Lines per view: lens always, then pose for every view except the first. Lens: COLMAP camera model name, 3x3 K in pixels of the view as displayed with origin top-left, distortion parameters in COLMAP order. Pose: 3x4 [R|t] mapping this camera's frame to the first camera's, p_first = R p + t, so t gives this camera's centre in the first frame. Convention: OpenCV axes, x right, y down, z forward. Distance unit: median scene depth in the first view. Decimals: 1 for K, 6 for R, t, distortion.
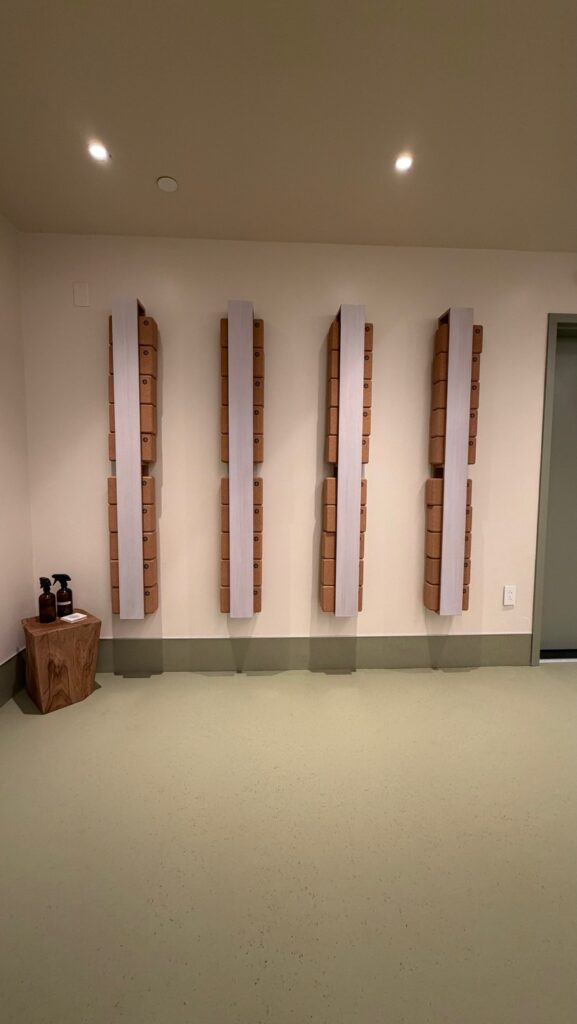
lens RADIAL K [[405.7, 0, 288.4], [0, 405.7, 511.7], [0, 0, 1]] dist [0.000560, 0.000021]
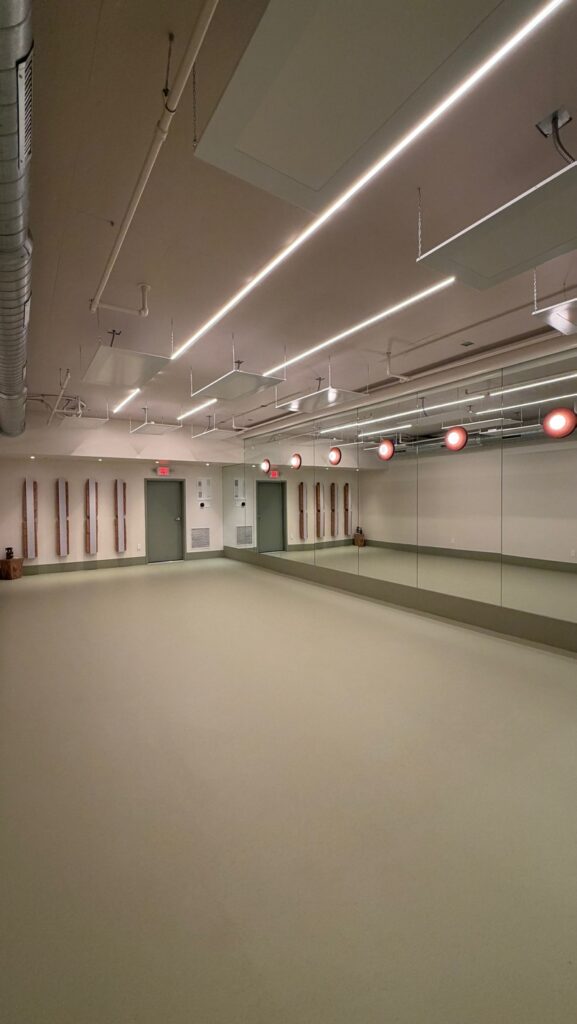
lens RADIAL K [[405.7, 0, 289.5], [0, 405.7, 511.4], [0, 0, 1]] dist [0.000560, 0.000021]
pose [[0.851828, -0.028780, 0.523031, -0.289269], [0.056685, 0.997691, -0.037422, 0.099841], [-0.520746, 0.061525, 0.851492, -3.428701]]
